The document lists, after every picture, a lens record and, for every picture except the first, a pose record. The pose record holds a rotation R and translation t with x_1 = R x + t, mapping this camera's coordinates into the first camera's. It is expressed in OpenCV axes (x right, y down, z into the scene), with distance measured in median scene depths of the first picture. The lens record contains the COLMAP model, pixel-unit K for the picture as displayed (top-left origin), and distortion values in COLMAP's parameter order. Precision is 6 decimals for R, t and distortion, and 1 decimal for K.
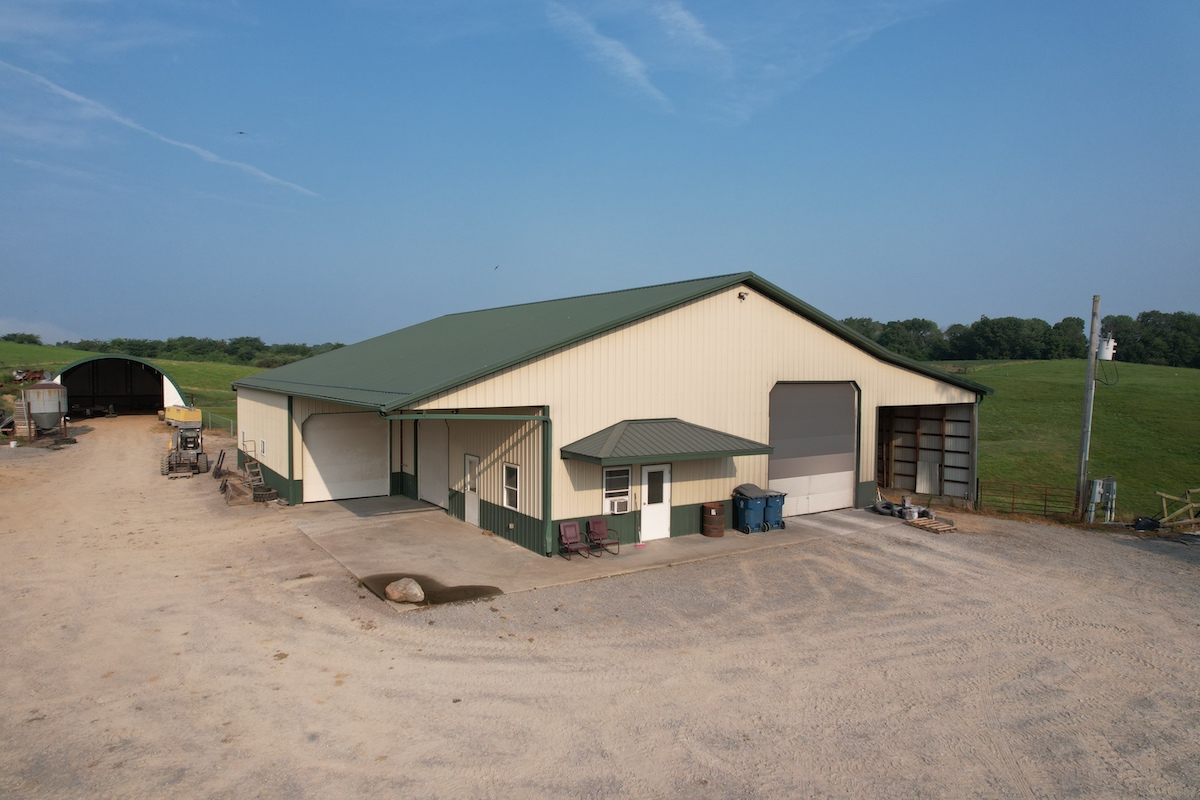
lens RADIAL K [[754.7, 0, 603.3], [0, 754.7, 406.0], [0, 0, 1]] dist [-0.088086, 0.064162]
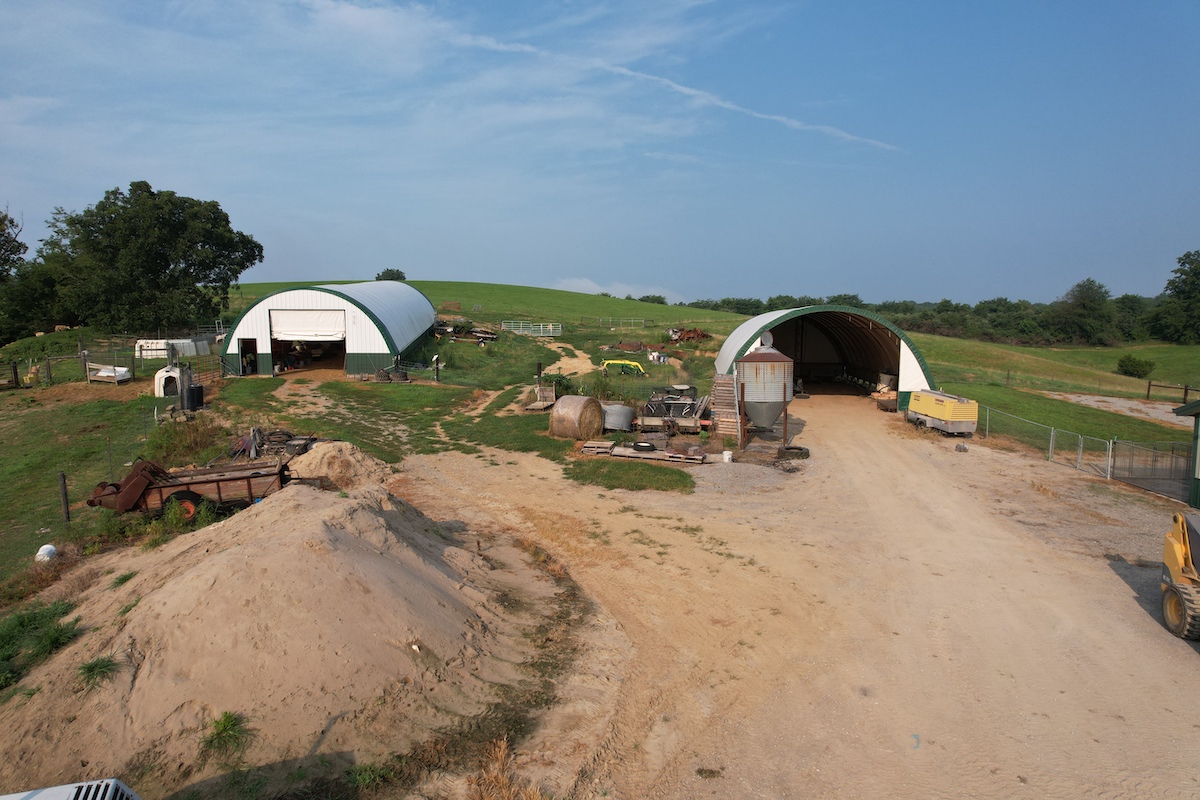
lens RADIAL K [[754.7, 0, 603.3], [0, 754.7, 406.0], [0, 0, 1]] dist [-0.088086, 0.064162]
pose [[0.749685, 0.068371, -0.658253, -0.078164], [-0.032597, 0.997257, 0.066458, -0.004118], [0.660991, -0.028365, 0.749857, 0.077236]]
